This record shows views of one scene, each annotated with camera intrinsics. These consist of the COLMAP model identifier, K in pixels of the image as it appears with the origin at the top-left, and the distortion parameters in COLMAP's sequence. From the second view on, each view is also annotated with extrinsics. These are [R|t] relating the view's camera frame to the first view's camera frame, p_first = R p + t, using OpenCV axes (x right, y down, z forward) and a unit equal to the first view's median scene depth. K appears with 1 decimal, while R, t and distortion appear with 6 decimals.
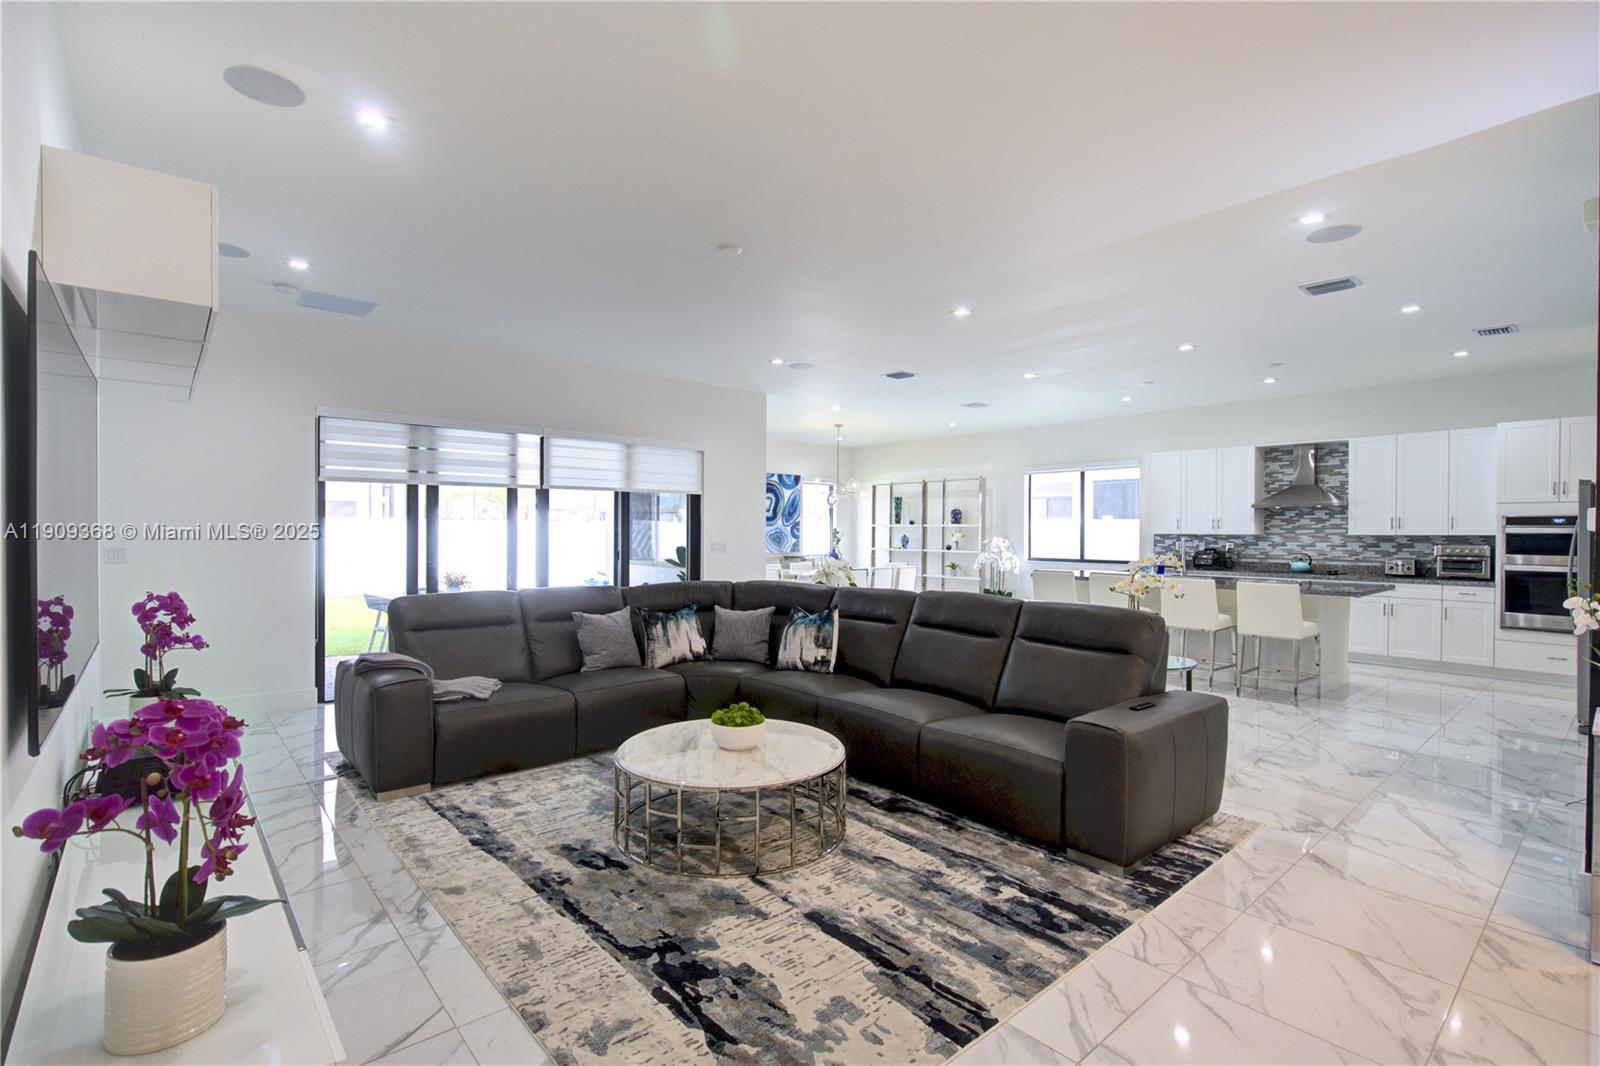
lens RADIAL K [[737.7, 0, 795.1], [0, 737.7, 535.2], [0, 0, 1]] dist [0.001333, -0.000434]
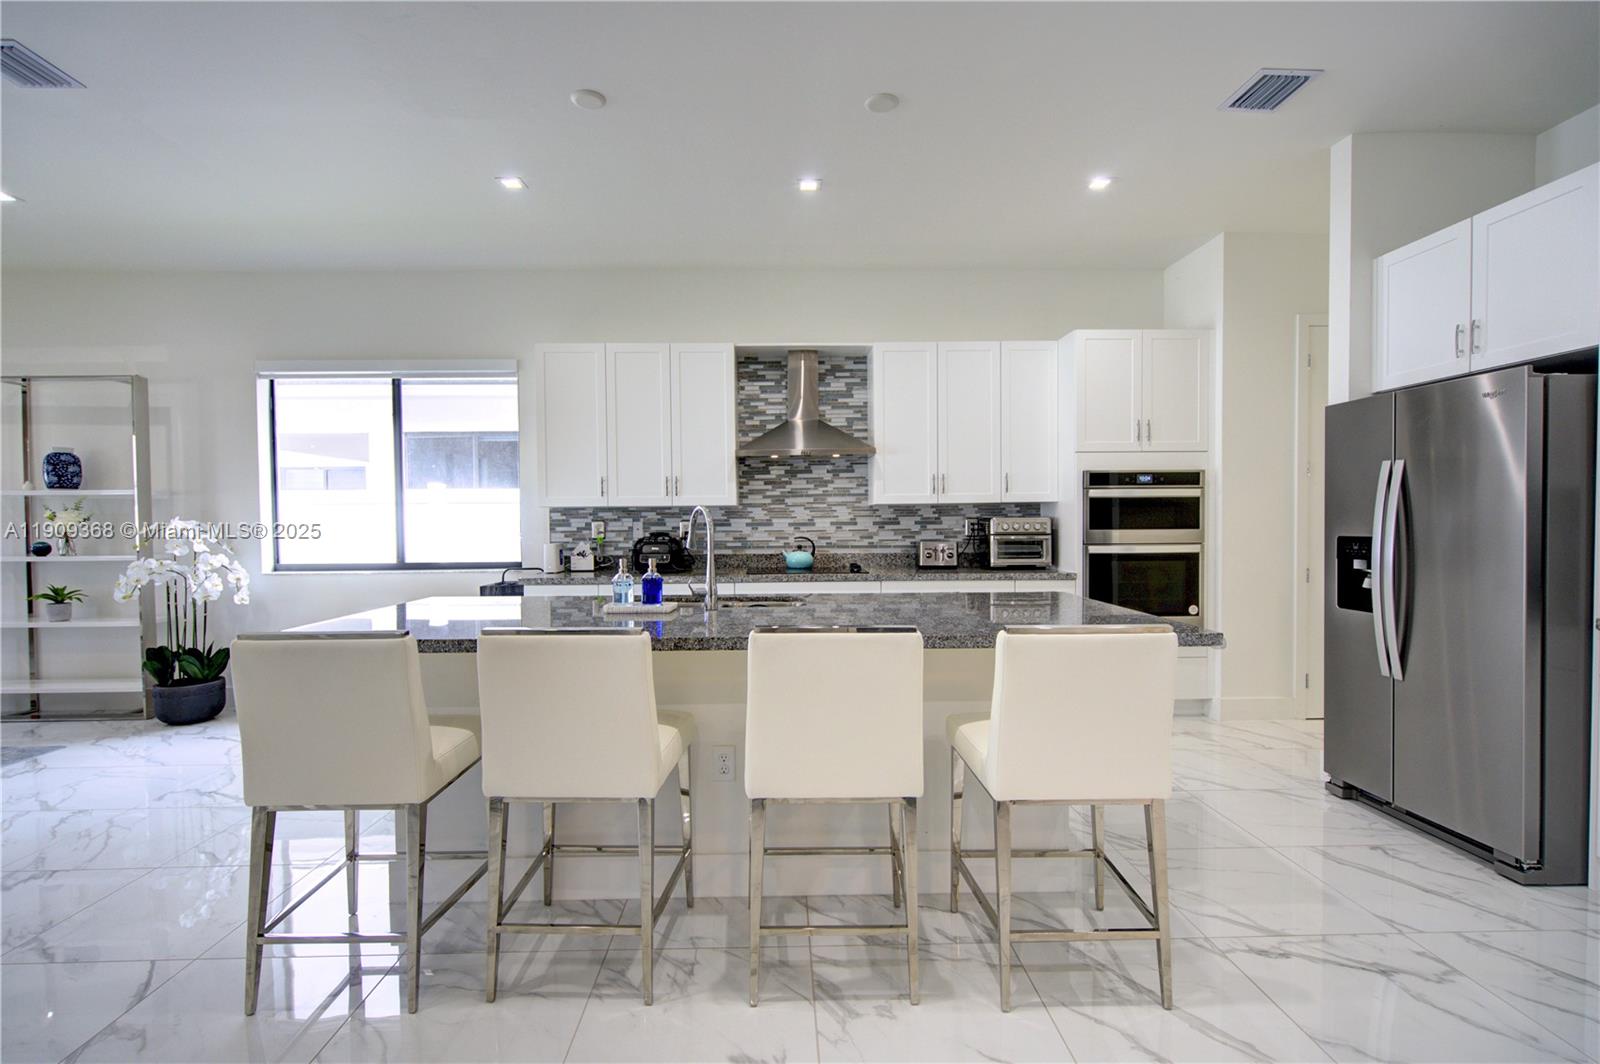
lens RADIAL K [[737.7, 0, 790.8], [0, 737.7, 535.0], [0, 0, 1]] dist [0.001333, -0.000434]
pose [[0.631779, -0.028370, 0.774629, 0.213143], [0.015867, 0.999594, 0.023669, 0.008312], [-0.774986, -0.002663, 0.631972, 0.600055]]
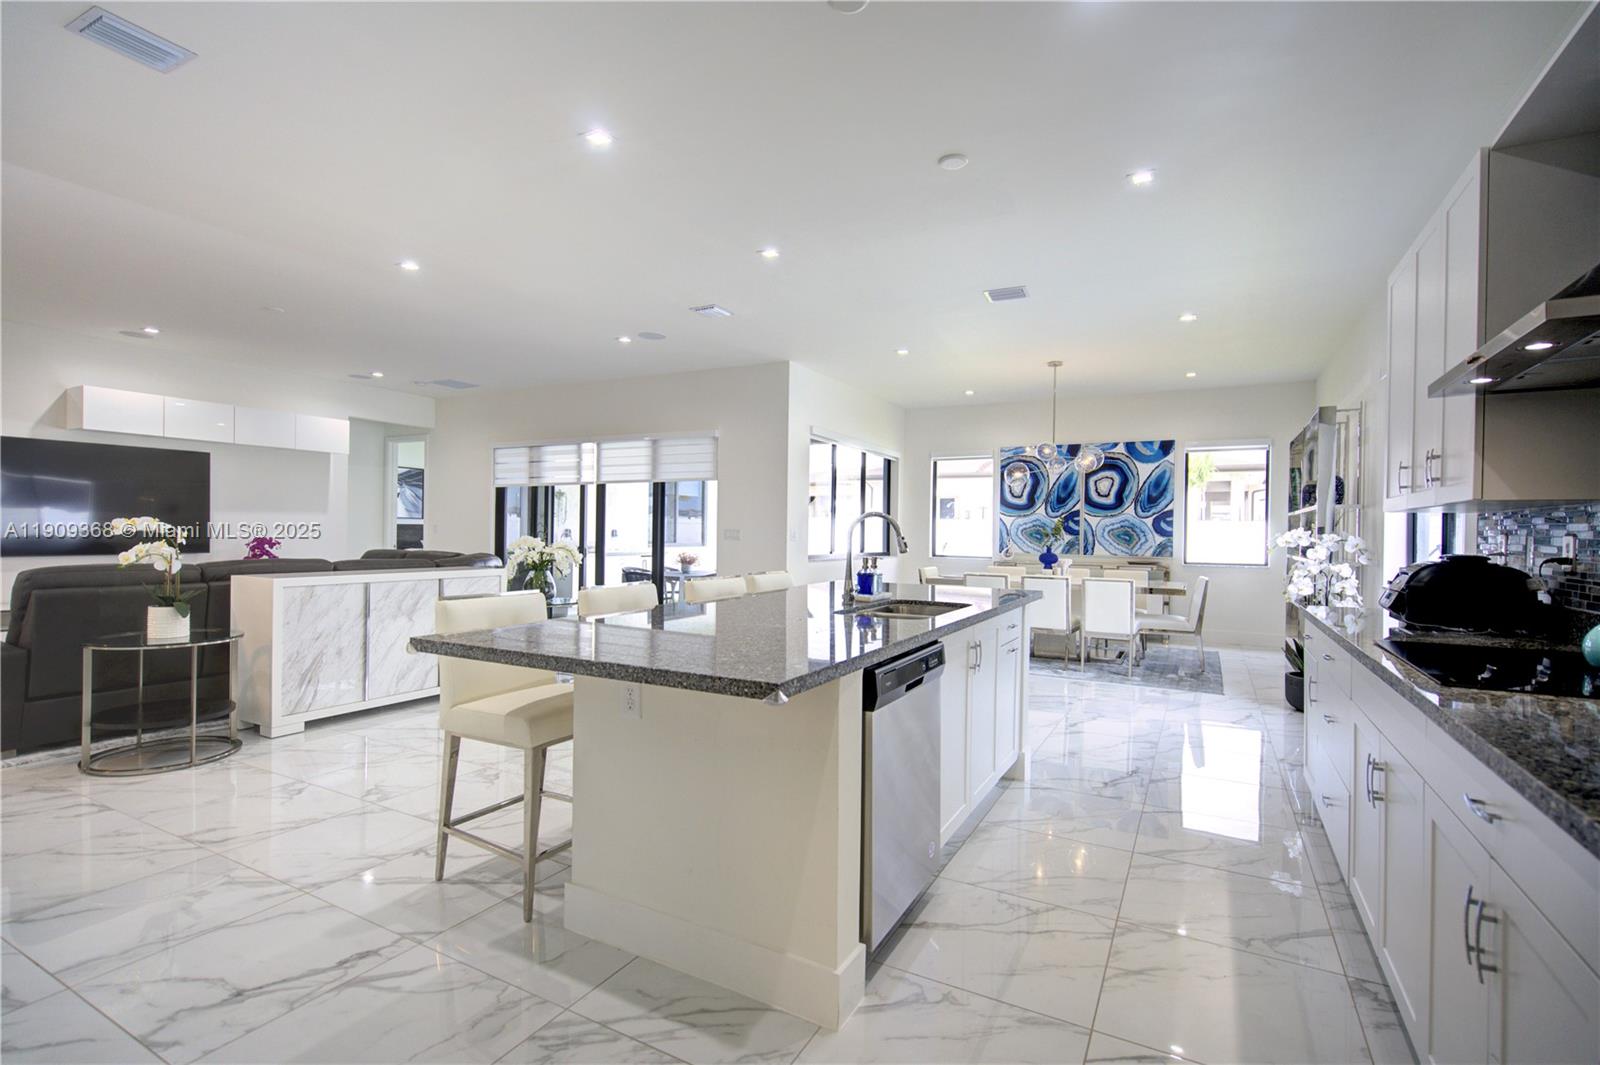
lens RADIAL K [[737.7, 0, 789.6], [0, 737.7, 528.9], [0, 0, 1]] dist [0.001333, -0.000434]
pose [[0.332131, 0.004456, -0.943223, 0.749242], [-0.020989, 0.999776, -0.002667, 0.009608], [0.943000, 0.020683, 0.332150, 0.678151]]
